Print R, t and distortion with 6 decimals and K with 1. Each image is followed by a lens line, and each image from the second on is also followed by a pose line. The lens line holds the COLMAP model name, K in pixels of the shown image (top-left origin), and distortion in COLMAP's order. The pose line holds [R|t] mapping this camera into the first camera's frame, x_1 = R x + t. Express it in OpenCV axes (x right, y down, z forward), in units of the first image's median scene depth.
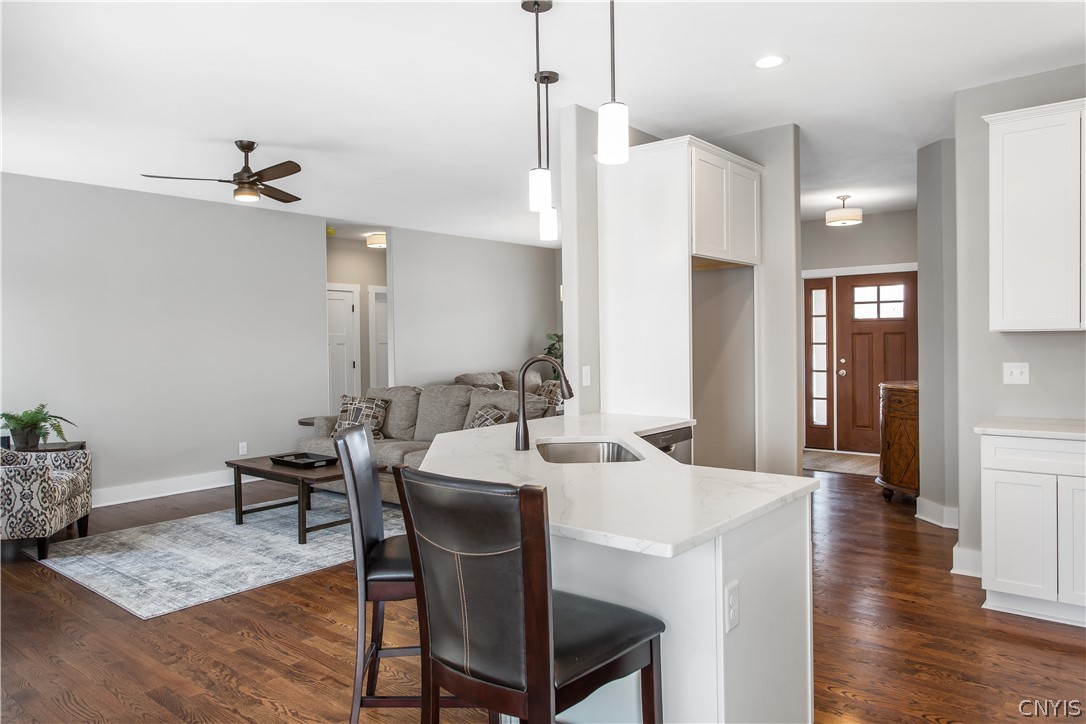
lens RADIAL K [[738.2, 0, 543.0], [0, 738.2, 362.0], [0, 0, 1]] dist [0.001044, -0.000518]
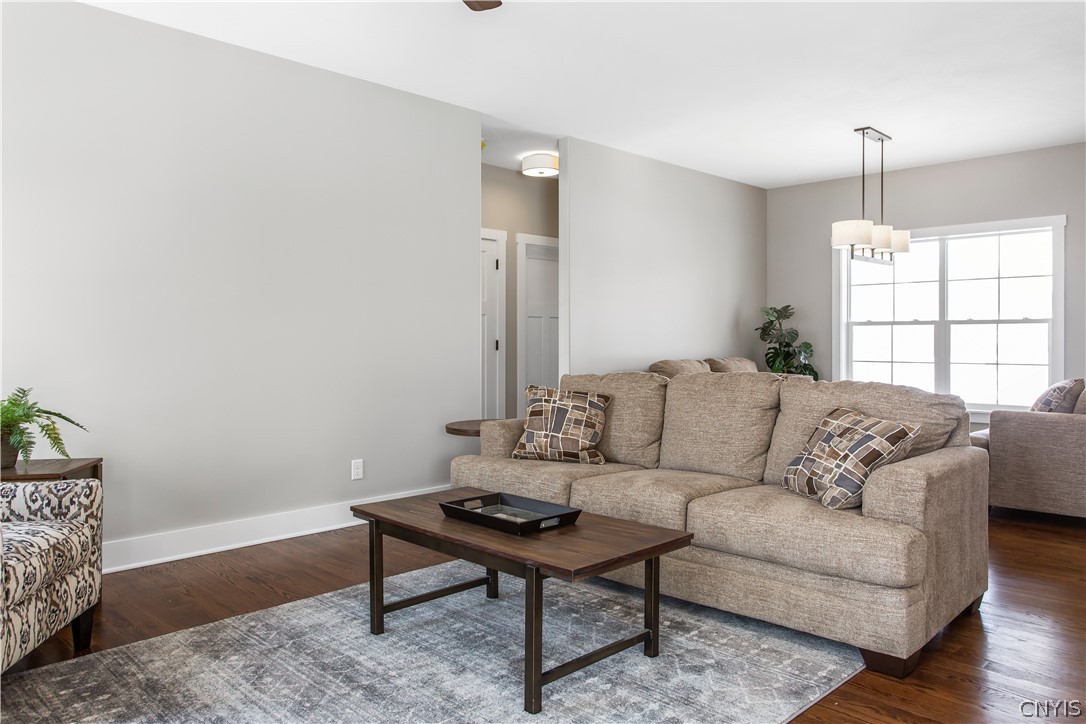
lens RADIAL K [[789.9, 0, 545.2], [0, 789.9, 348.7], [0, 0, 1]] dist [0.001356, 0.001566]
pose [[0.995252, 0.015078, -0.096157, -0.241653], [-0.016555, 0.999757, -0.014586, 0.029928], [0.095913, 0.016109, 0.995259, 0.457446]]
